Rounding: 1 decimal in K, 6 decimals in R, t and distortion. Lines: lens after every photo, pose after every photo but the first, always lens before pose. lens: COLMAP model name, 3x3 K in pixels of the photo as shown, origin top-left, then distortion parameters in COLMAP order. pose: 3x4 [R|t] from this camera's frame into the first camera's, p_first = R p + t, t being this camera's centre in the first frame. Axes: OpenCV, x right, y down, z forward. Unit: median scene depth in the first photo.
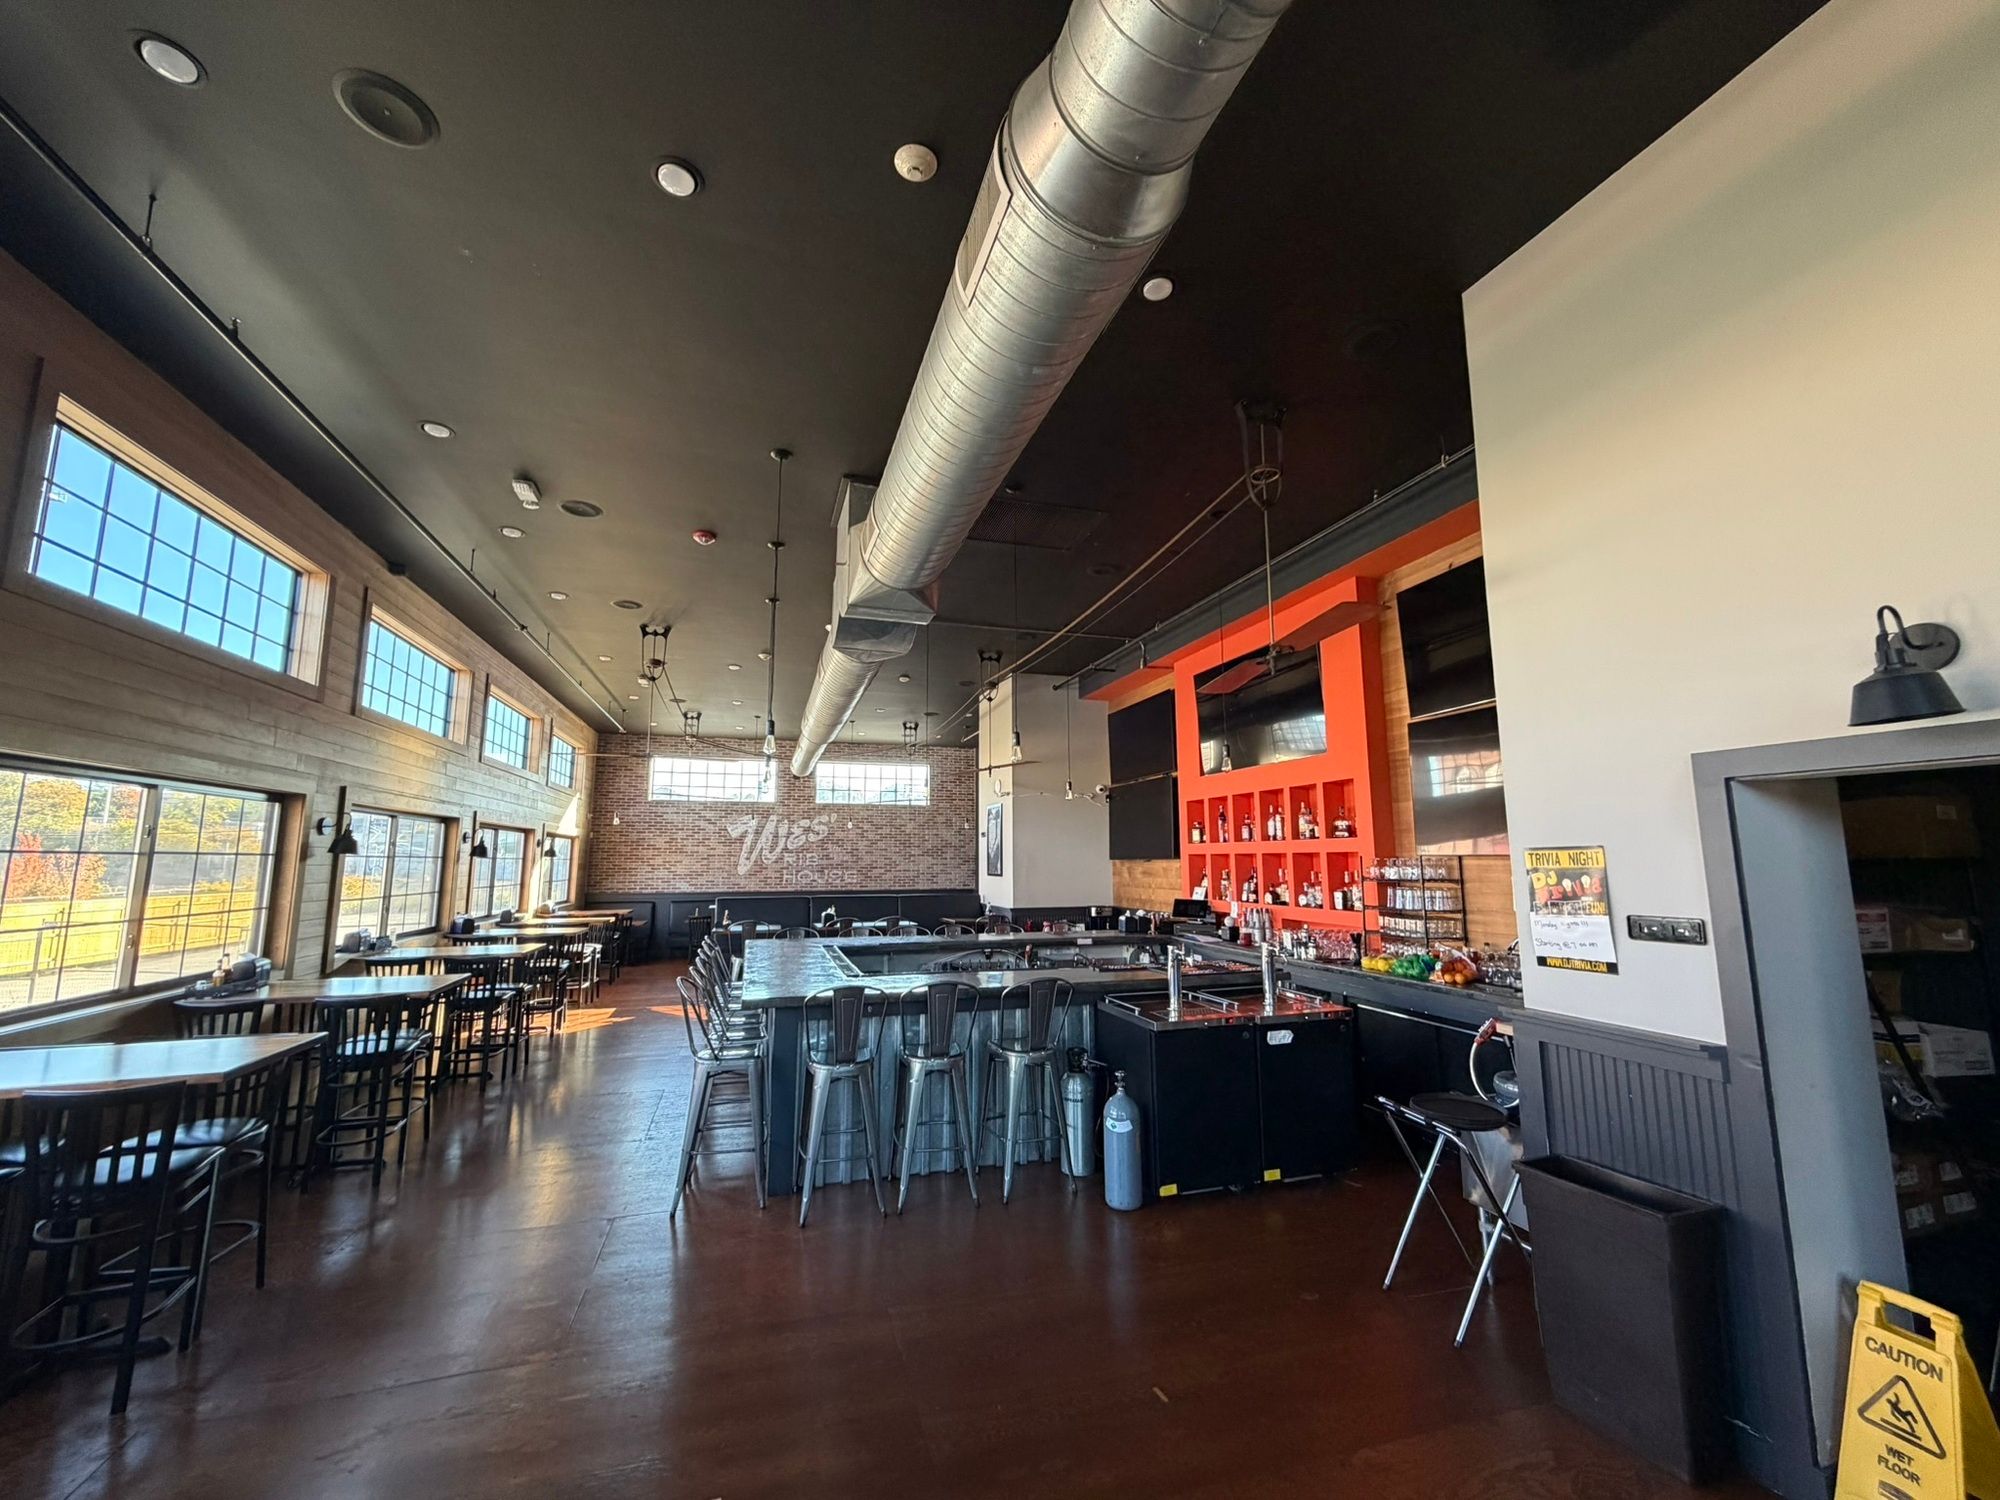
lens RADIAL K [[794.7, 0, 998.1], [0, 794.7, 745.4], [0, 0, 1]] dist [0.002420, -0.000284]
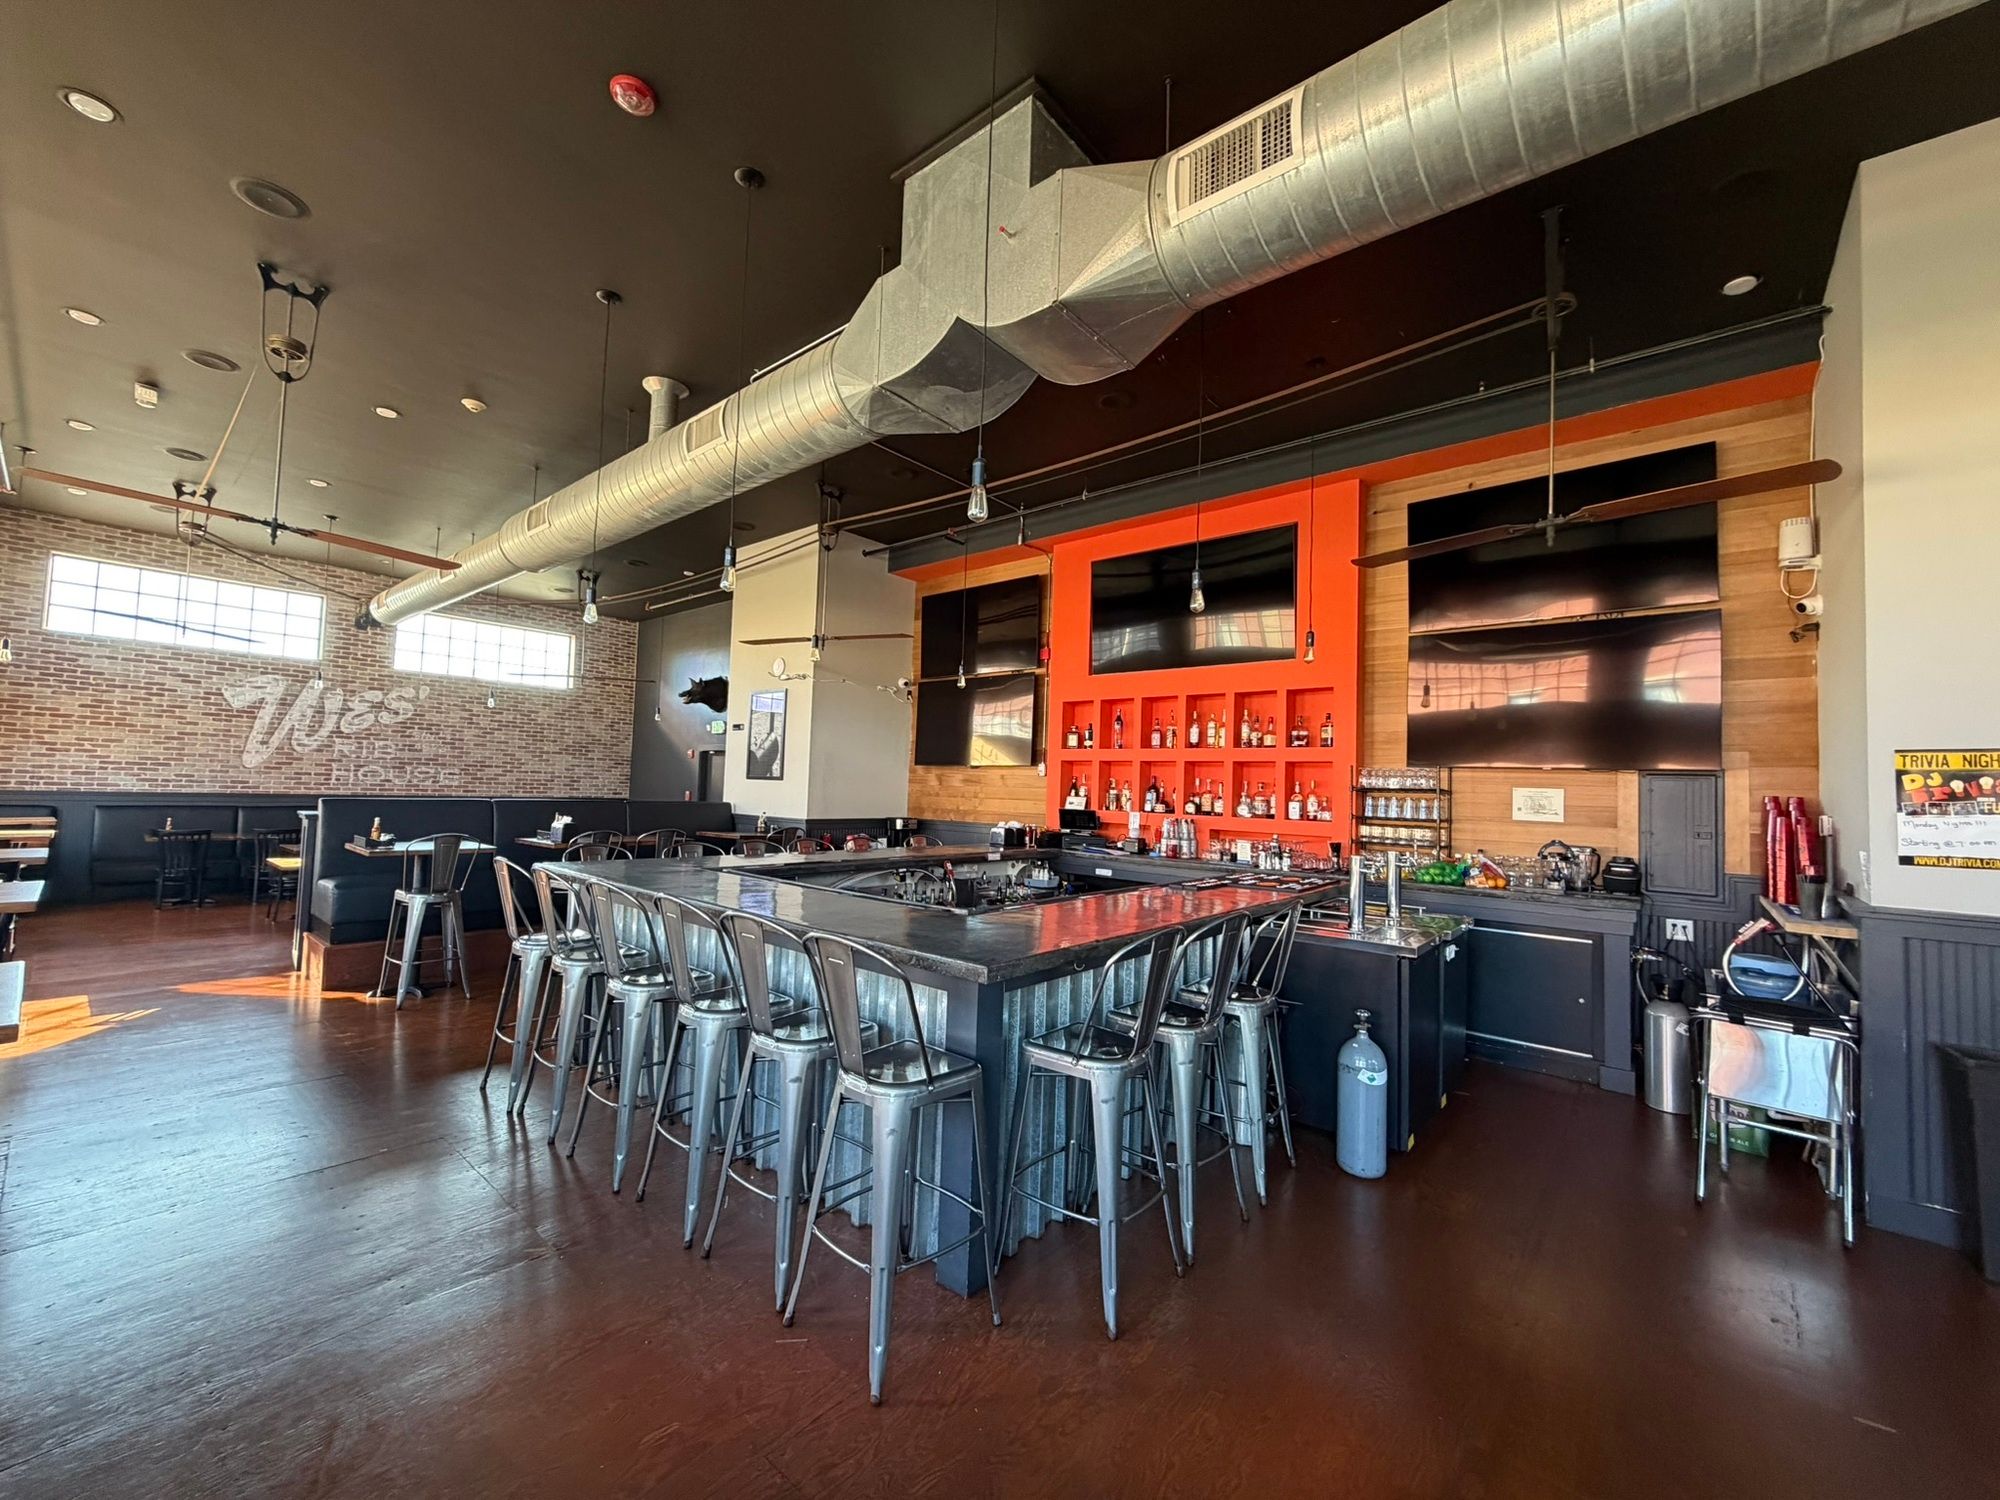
lens RADIAL K [[794.7, 0, 998.3], [0, 794.7, 746.9], [0, 0, 1]] dist [0.002420, -0.000284]
pose [[0.839458, 0.057190, 0.540407, -0.311942], [-0.111480, 0.991420, 0.068251, 0.068873], [-0.531867, -0.117538, 0.838631, 0.286780]]
